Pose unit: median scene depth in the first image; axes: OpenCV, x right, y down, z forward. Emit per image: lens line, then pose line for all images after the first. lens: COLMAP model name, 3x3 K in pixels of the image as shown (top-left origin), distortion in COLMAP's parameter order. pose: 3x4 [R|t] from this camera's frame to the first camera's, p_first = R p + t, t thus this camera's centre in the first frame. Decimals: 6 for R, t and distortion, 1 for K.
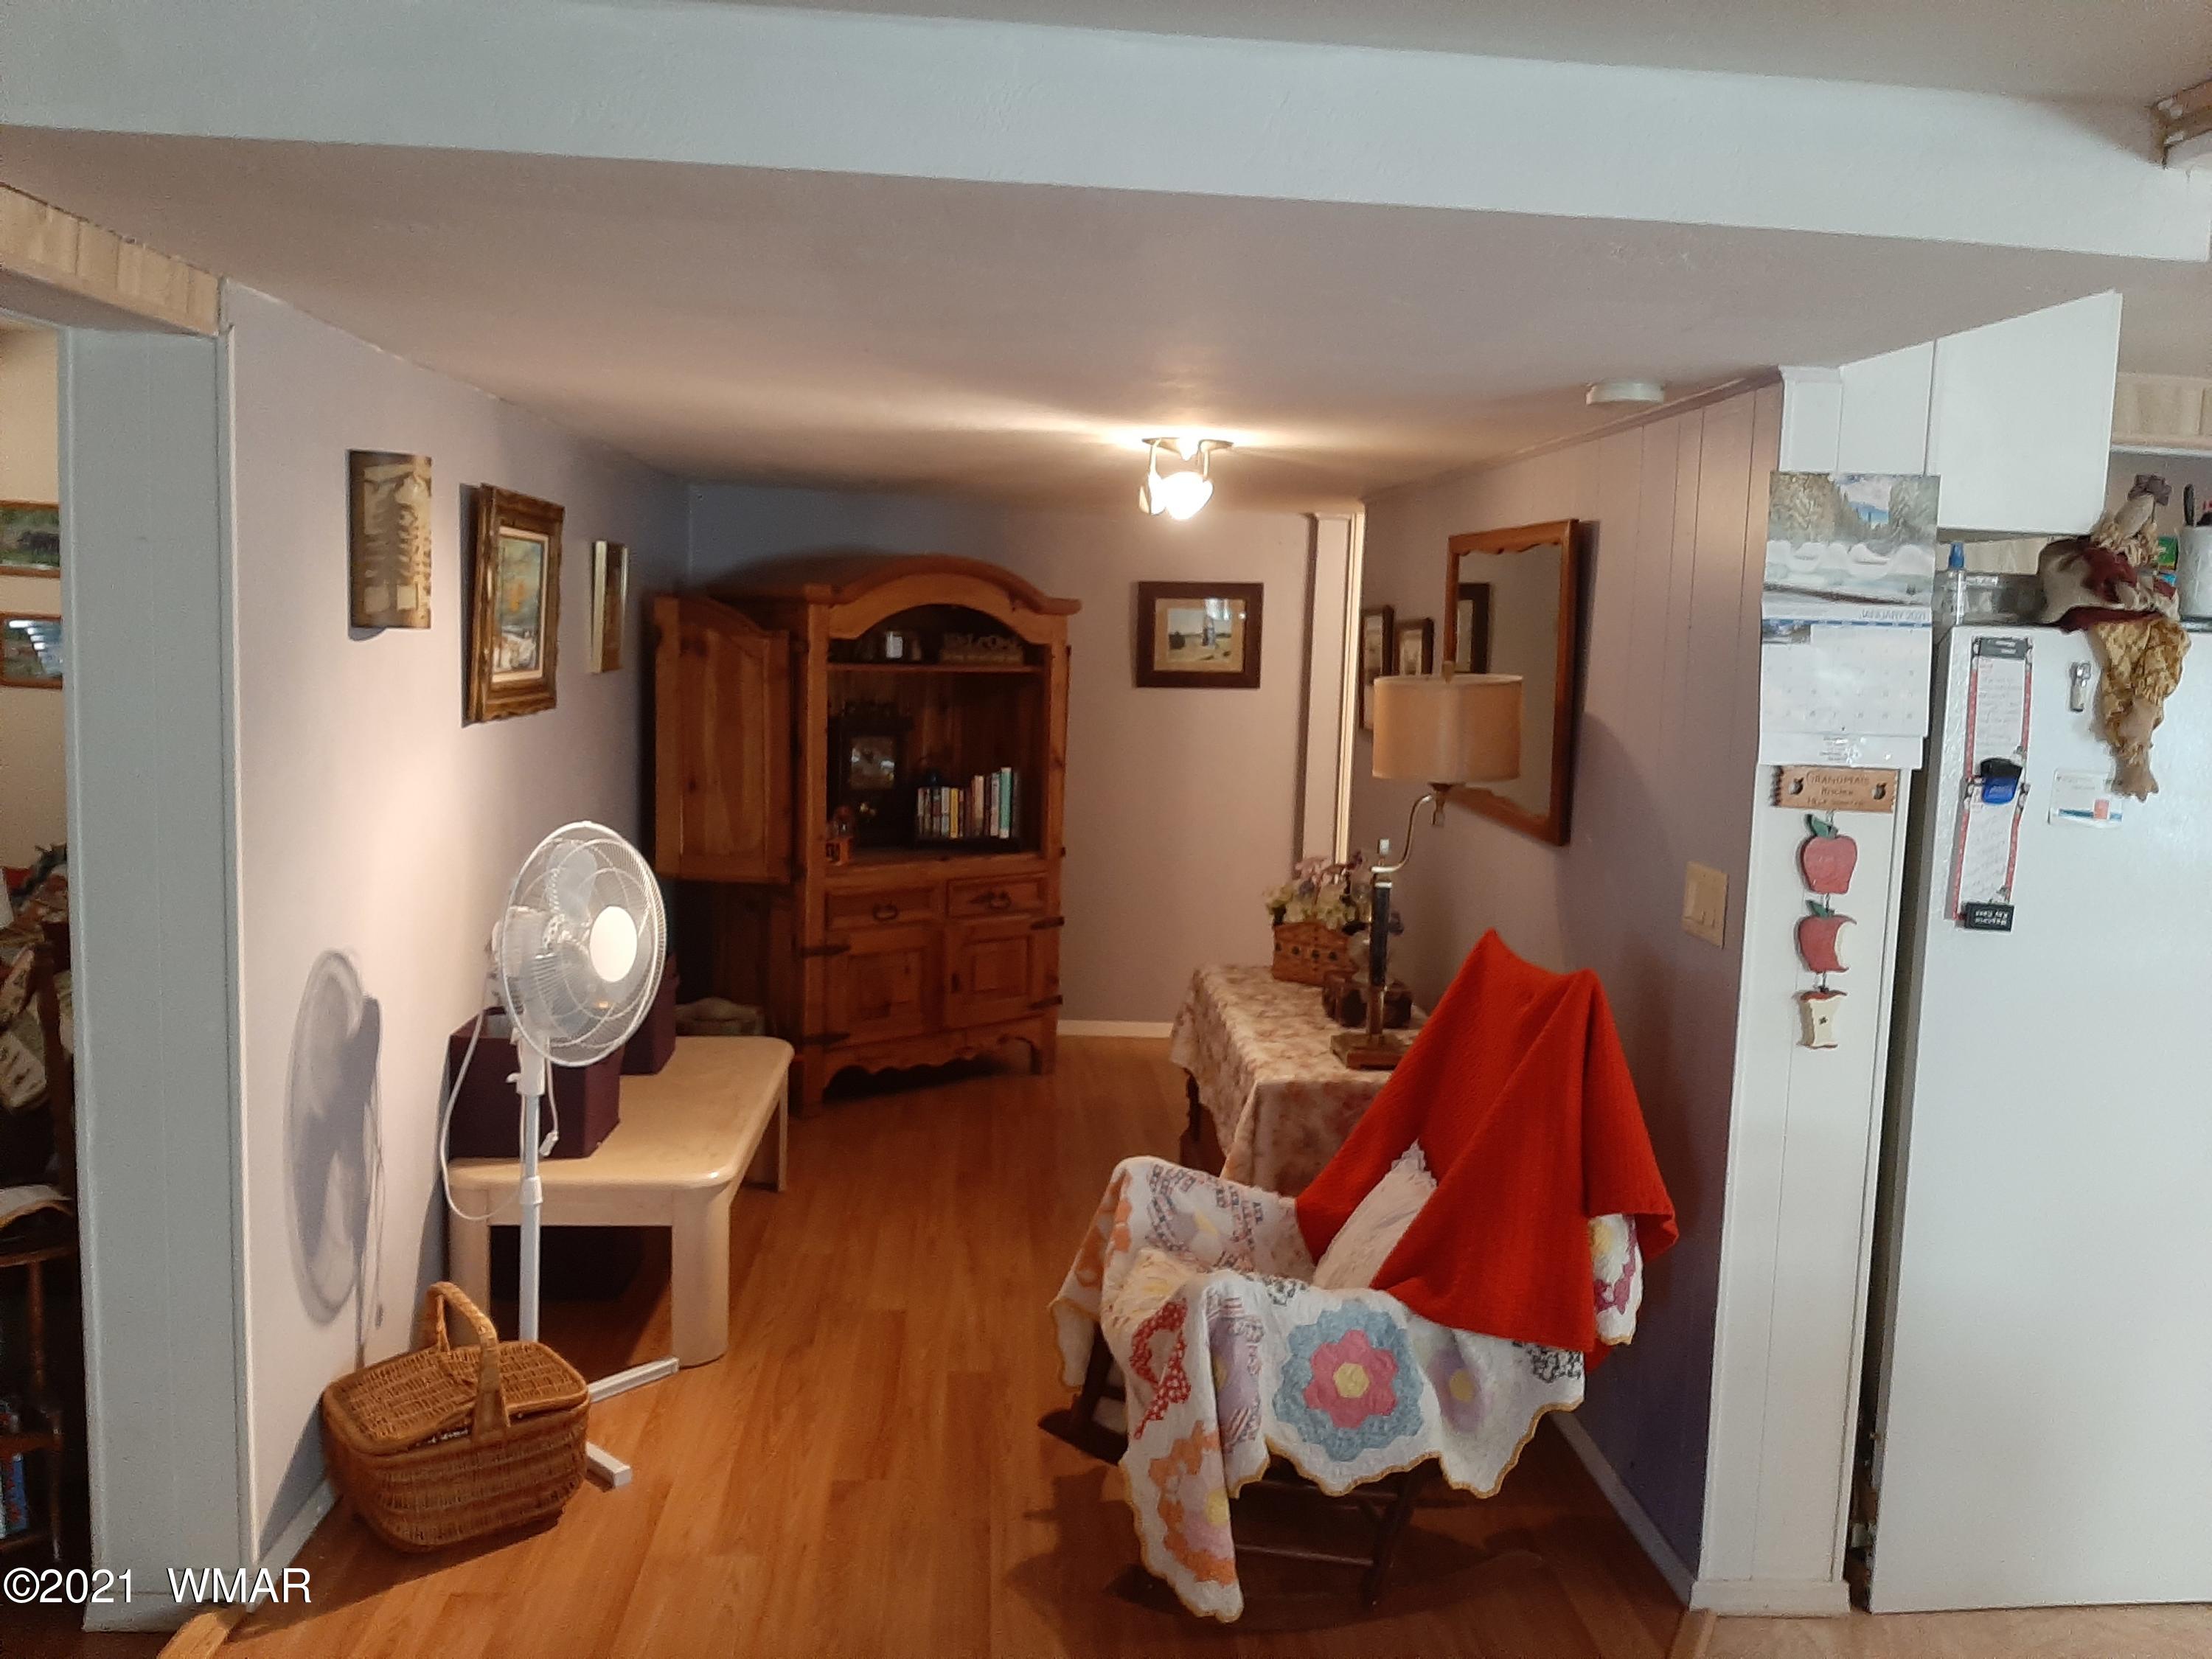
lens RADIAL K [[1700.0, 0, 1096.8], [0, 1700.0, 789.2], [0, 0, 1]] dist [0.086025, -0.141771]
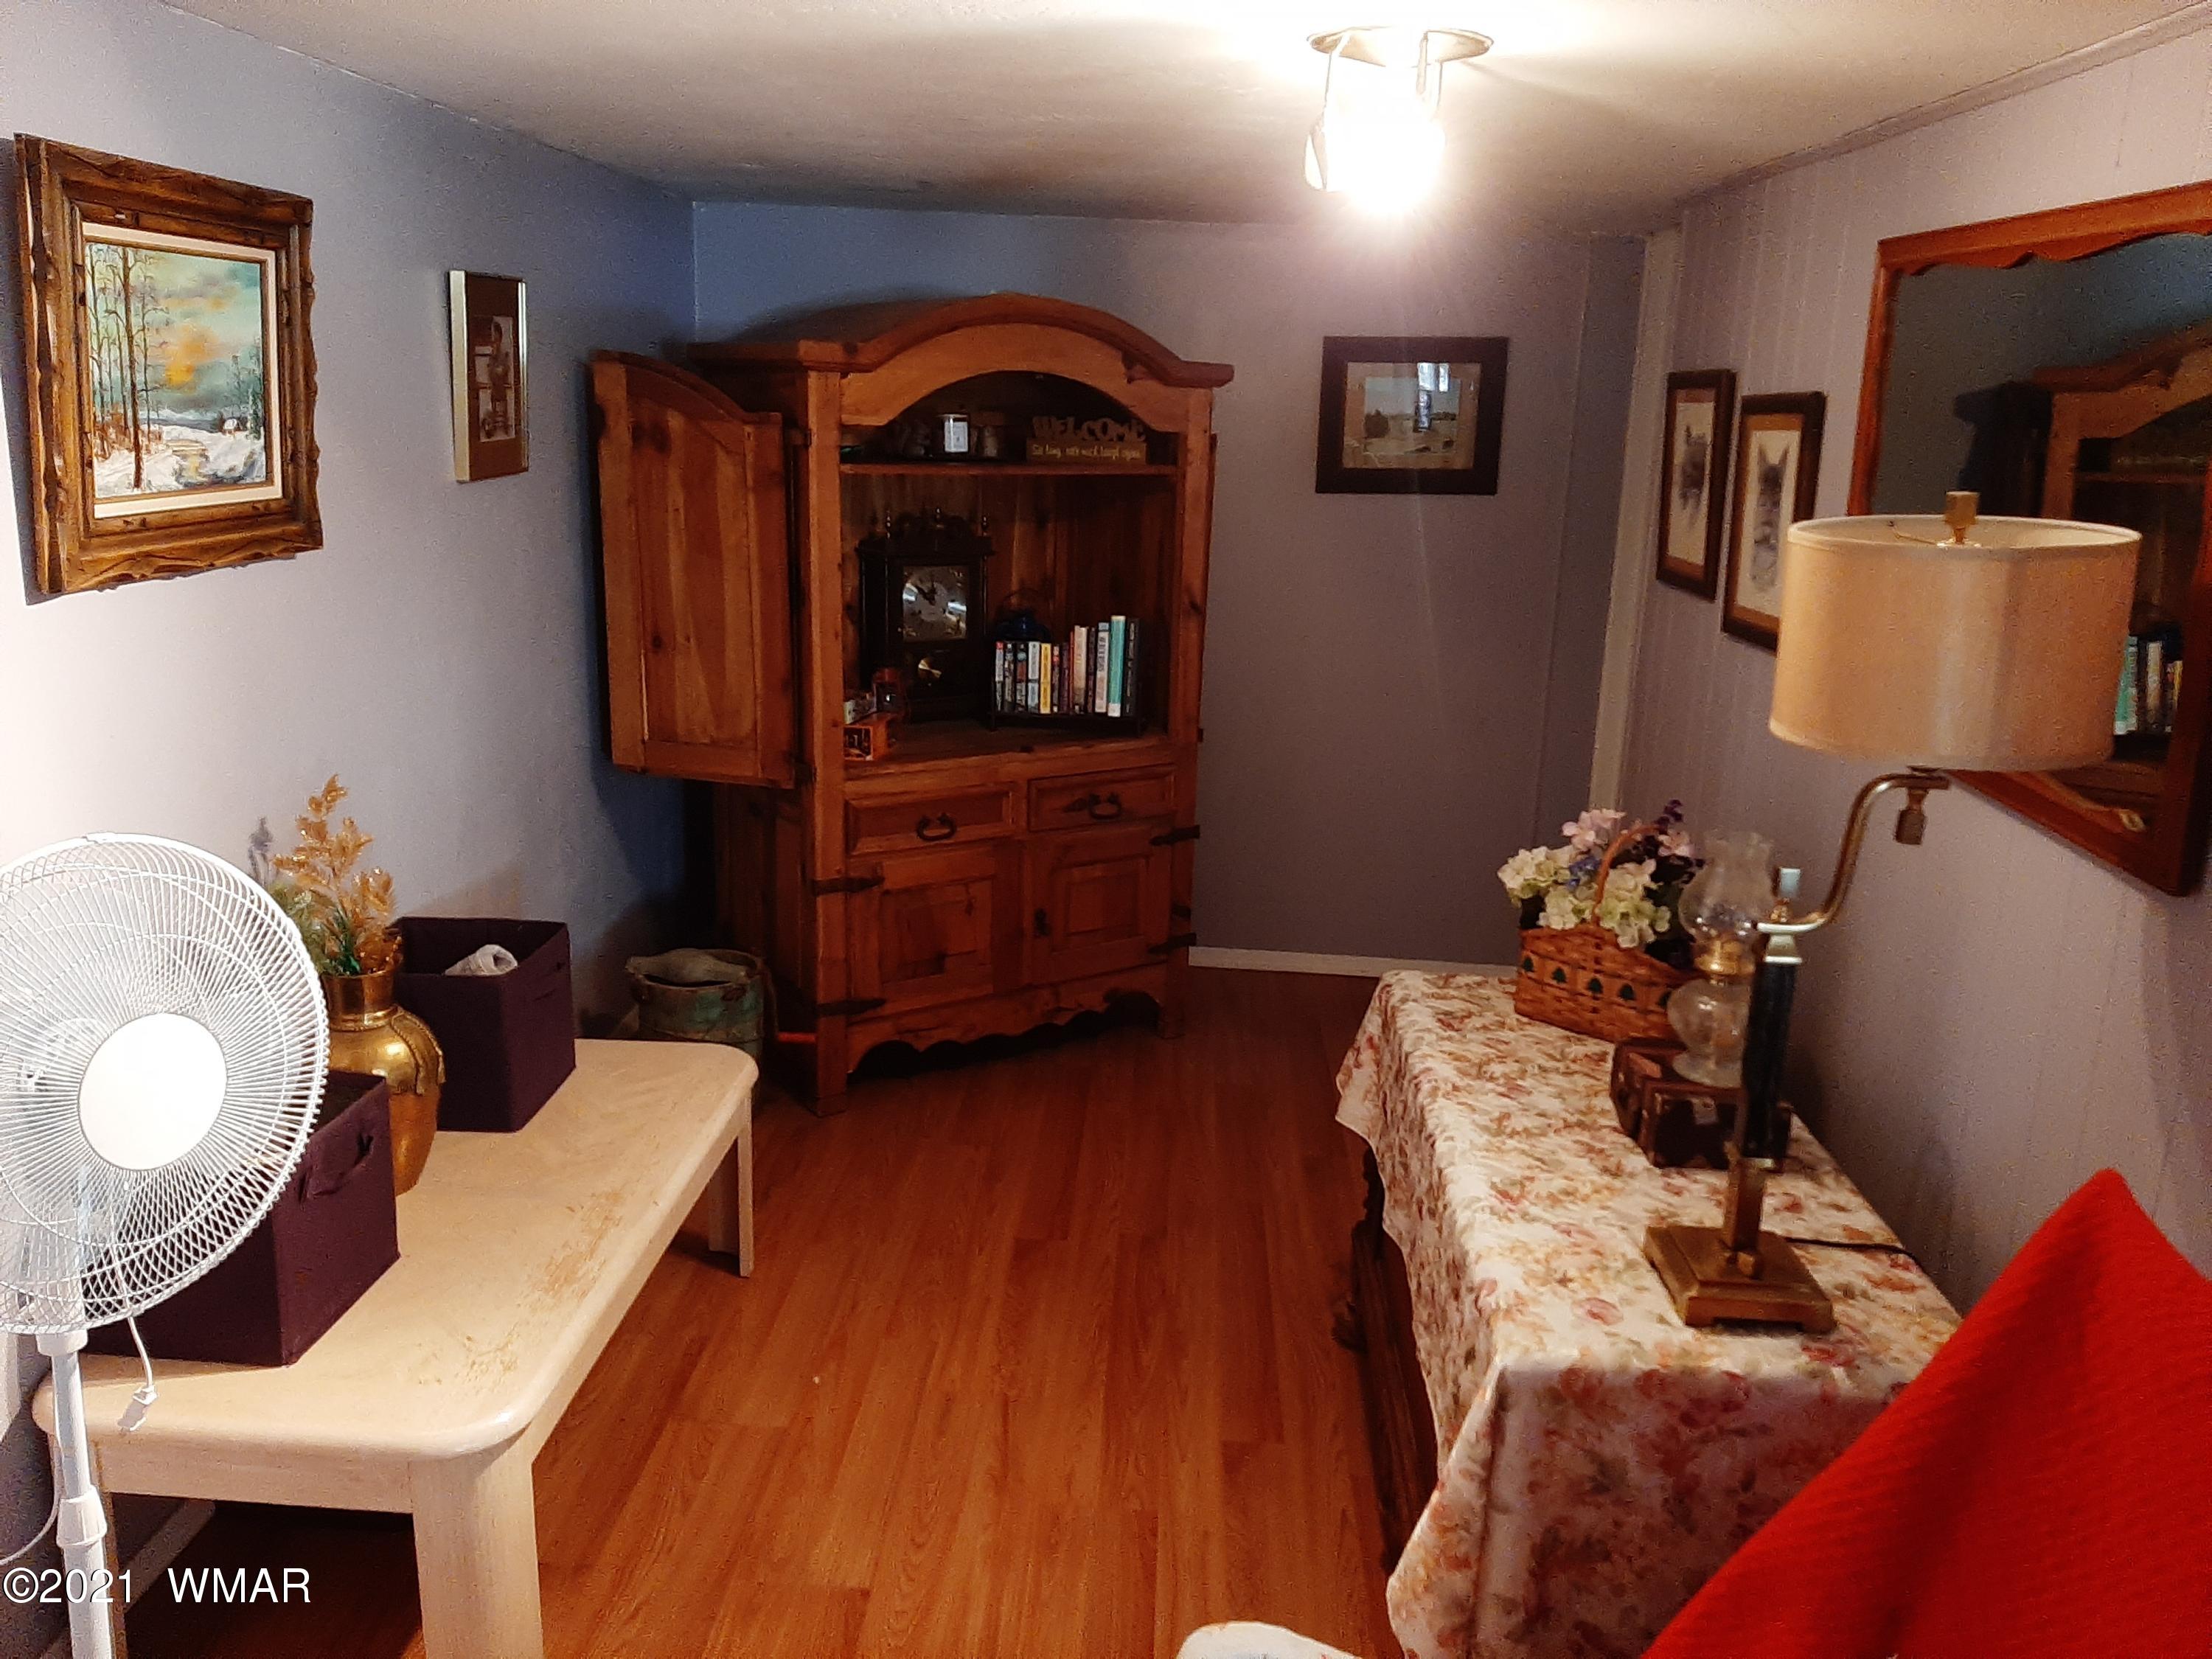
lens RADIAL K [[1700.0, 0, 1096.8], [0, 1700.0, 789.2], [0, 0, 1]] dist [0.086025, -0.141771]
pose [[0.993162, 0.024369, -0.114176, 0.019998], [-0.009430, 0.991522, 0.129595, -0.034699], [0.116366, -0.127633, 0.984972, 0.333685]]
